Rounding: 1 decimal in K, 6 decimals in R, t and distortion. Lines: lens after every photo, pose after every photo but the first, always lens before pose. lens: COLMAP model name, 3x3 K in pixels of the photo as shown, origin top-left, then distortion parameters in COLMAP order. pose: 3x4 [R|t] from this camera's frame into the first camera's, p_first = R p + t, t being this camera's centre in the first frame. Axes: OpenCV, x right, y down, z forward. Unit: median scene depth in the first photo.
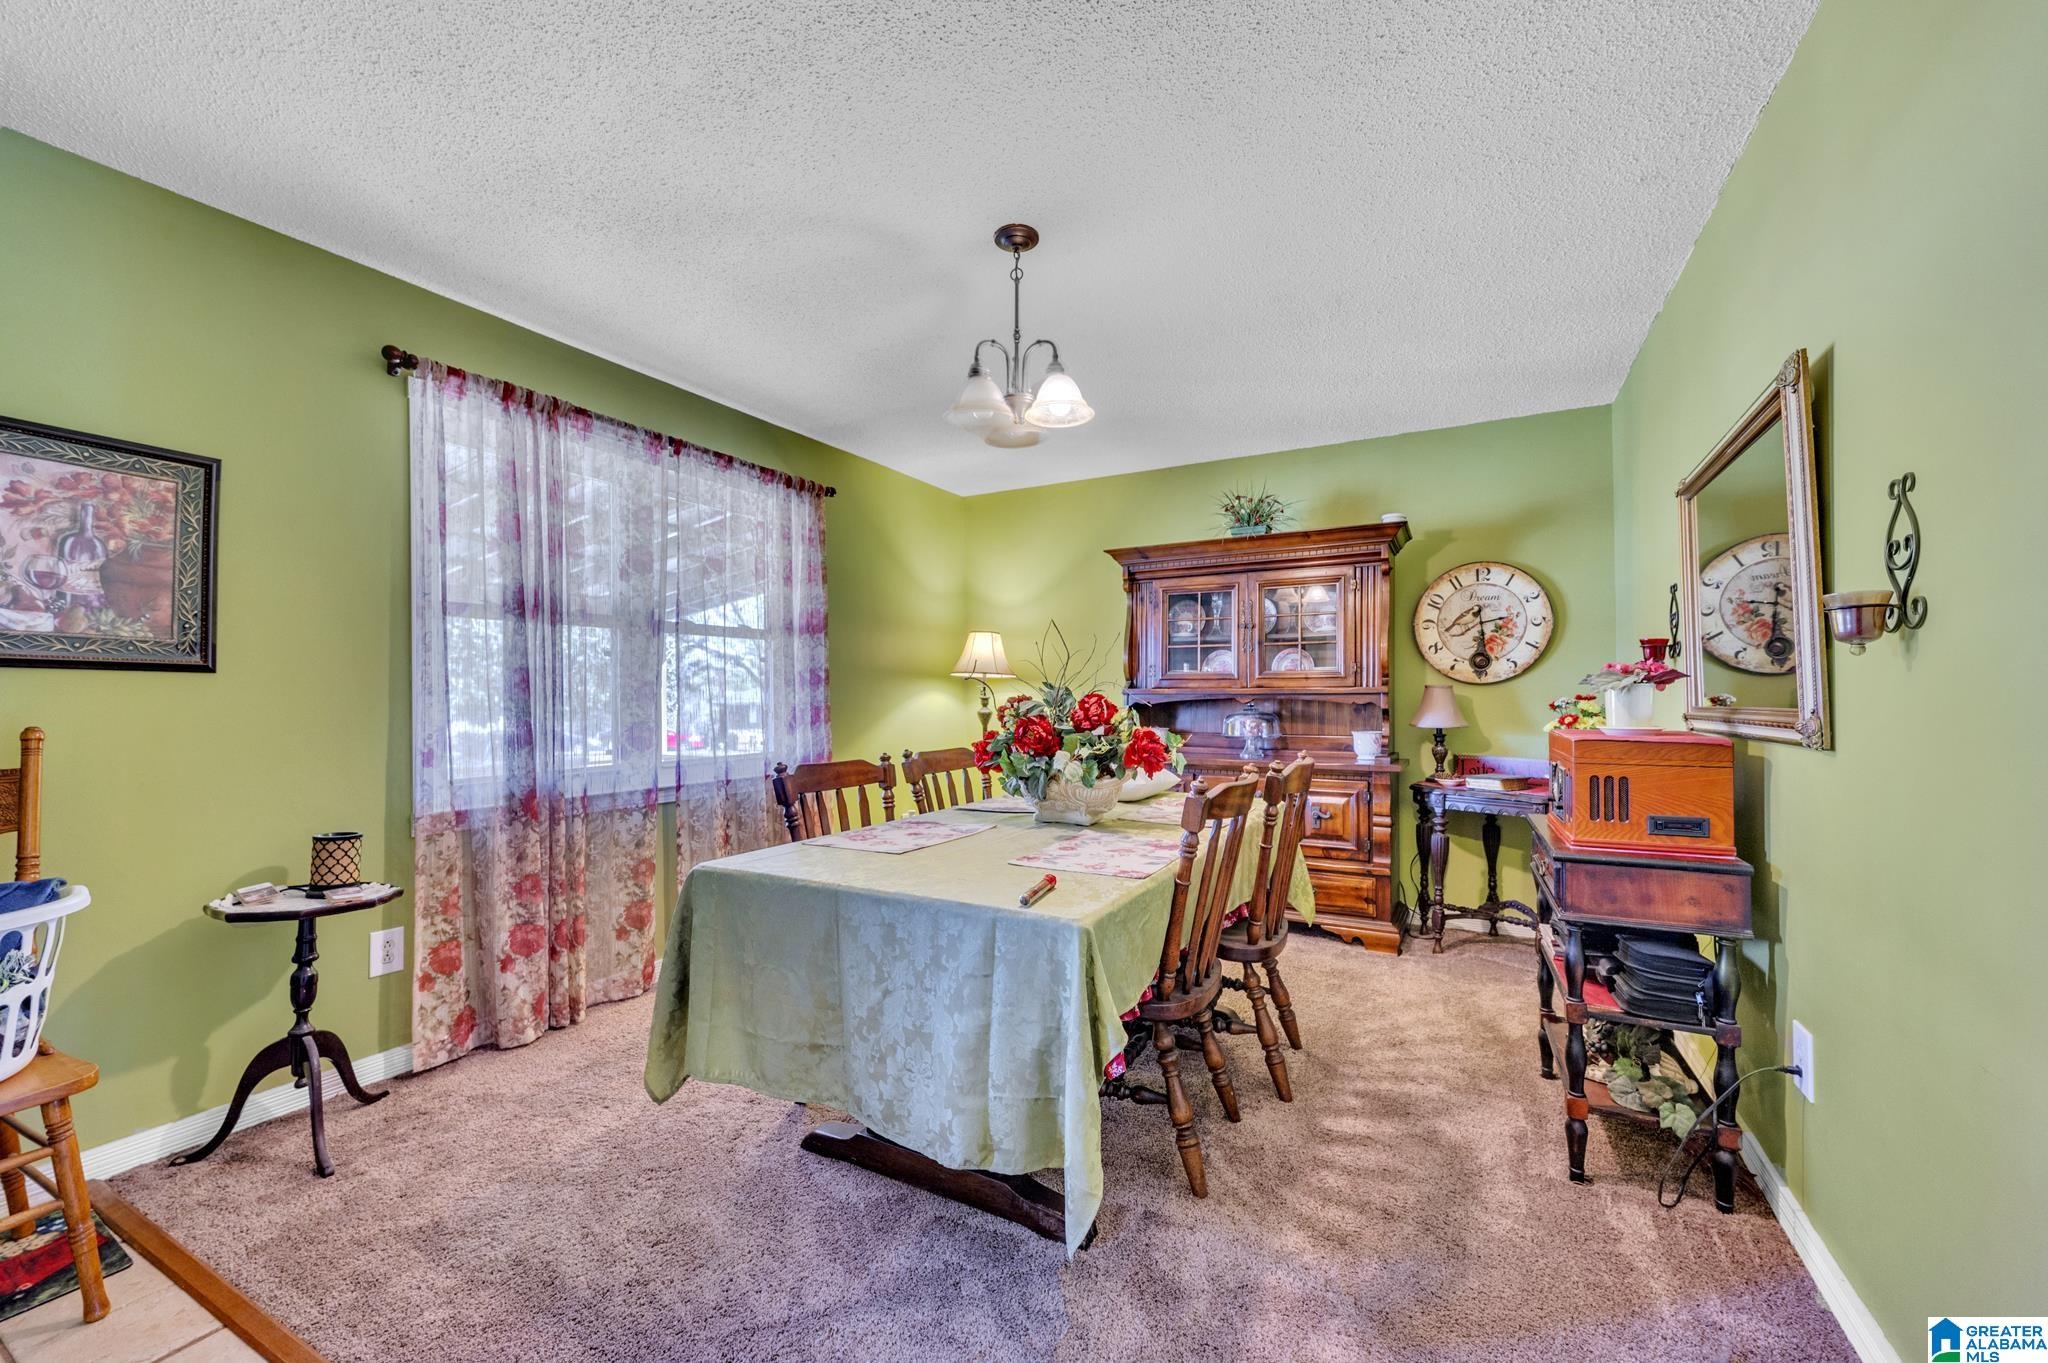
lens RADIAL K [[820.7, 0, 1021.0], [0, 820.7, 686.3], [0, 0, 1]] dist [-0.000489, -0.000513]
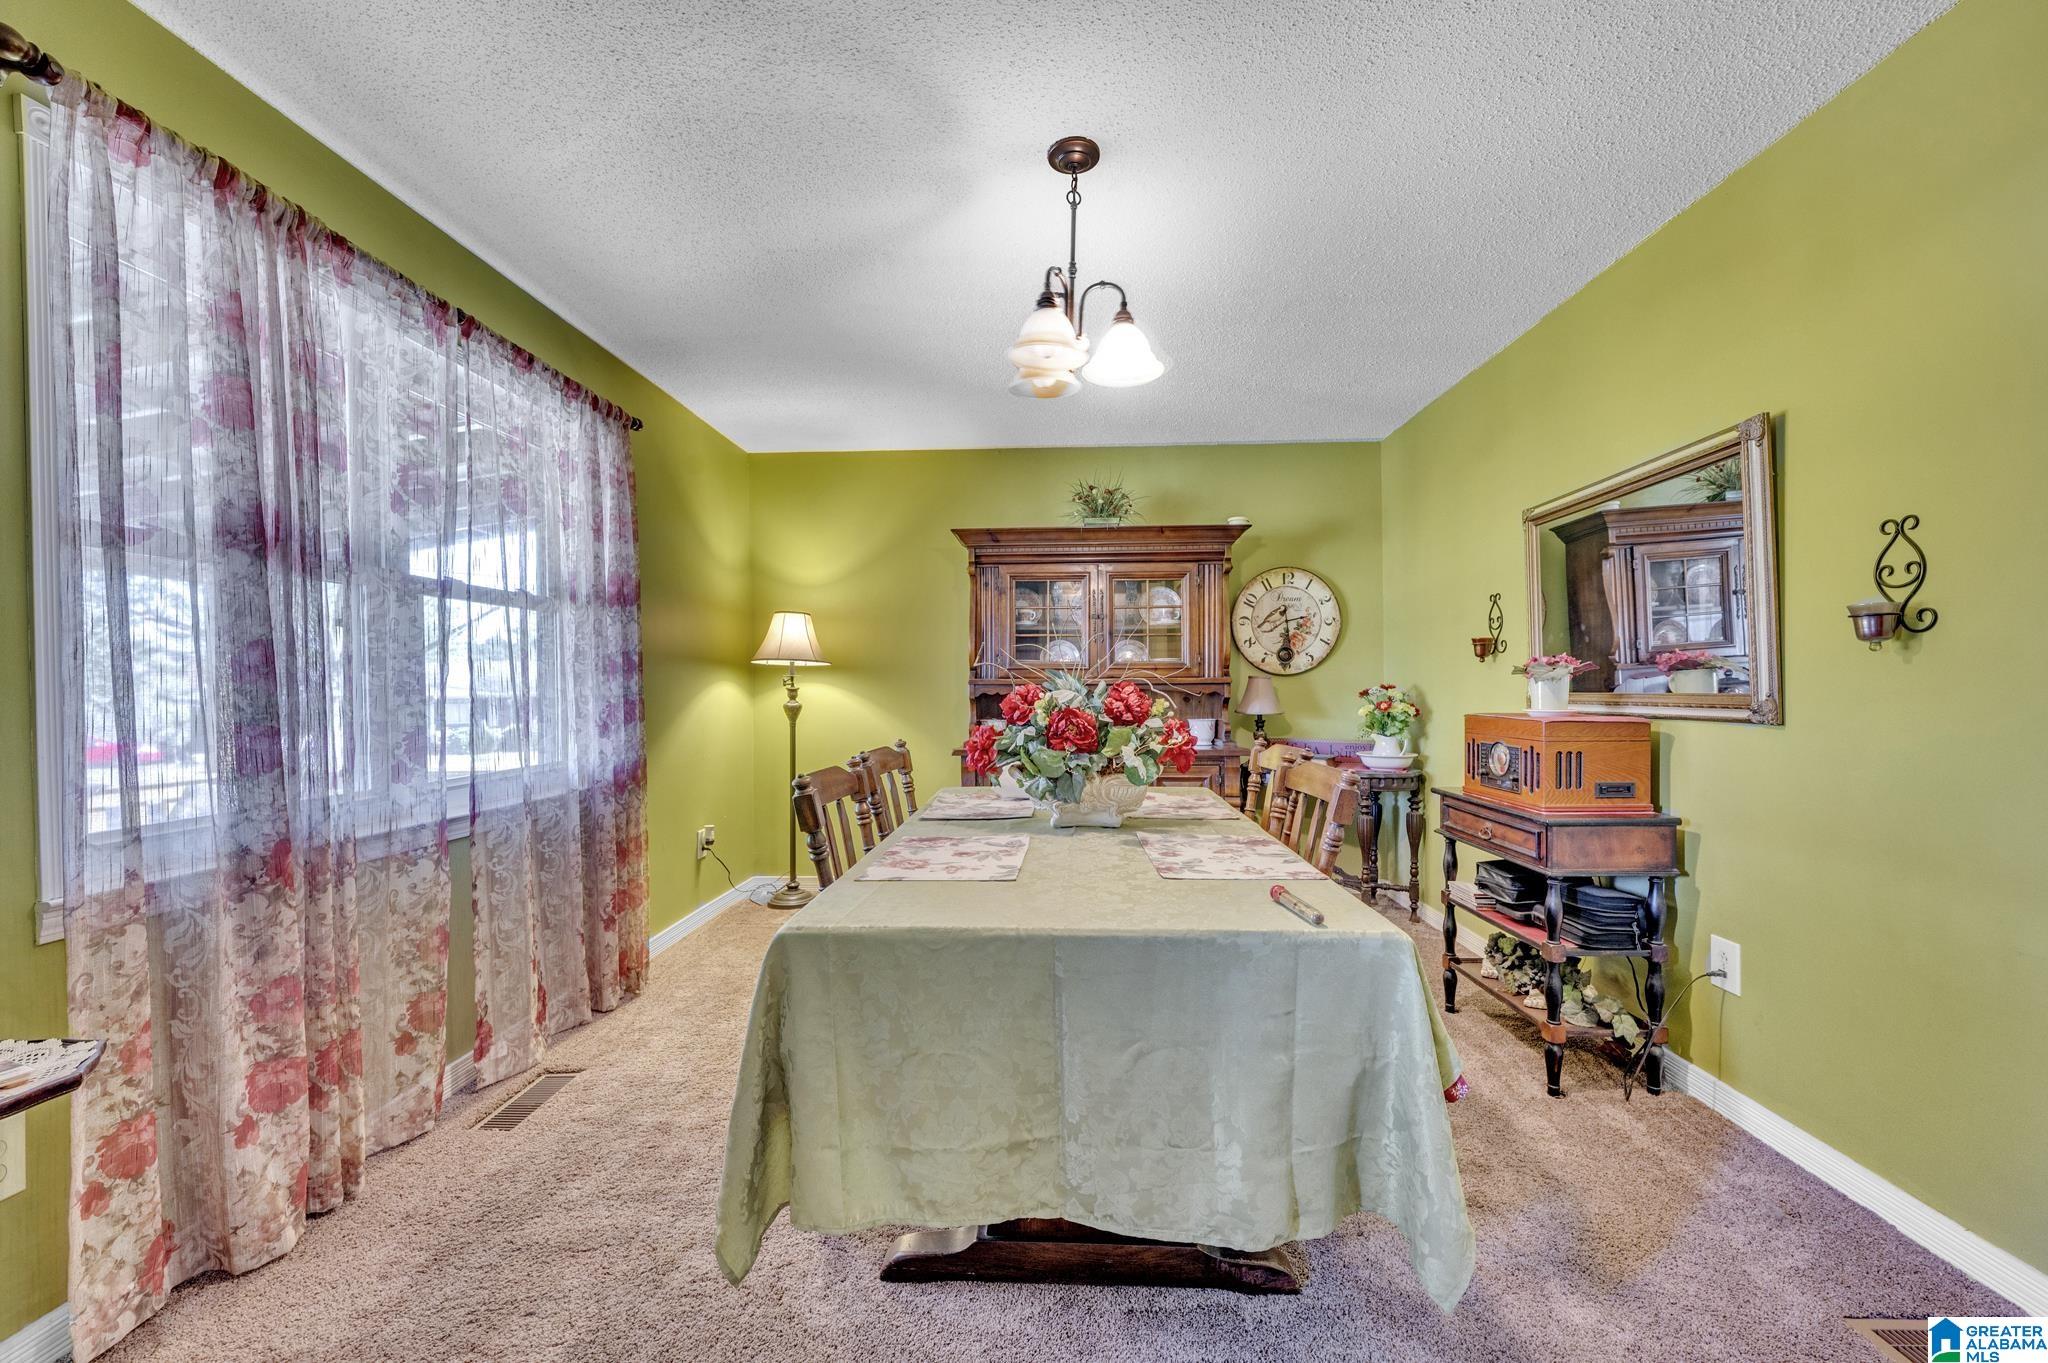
lens RADIAL K [[820.7, 0, 1028.0], [0, 820.7, 686.3], [0, 0, 1]] dist [-0.000489, -0.000513]
pose [[0.895165, -0.001510, 0.445731, -0.368786], [-0.002942, 0.999952, 0.009296, 0.004443], [-0.445724, -0.009632, 0.895118, 0.203446]]
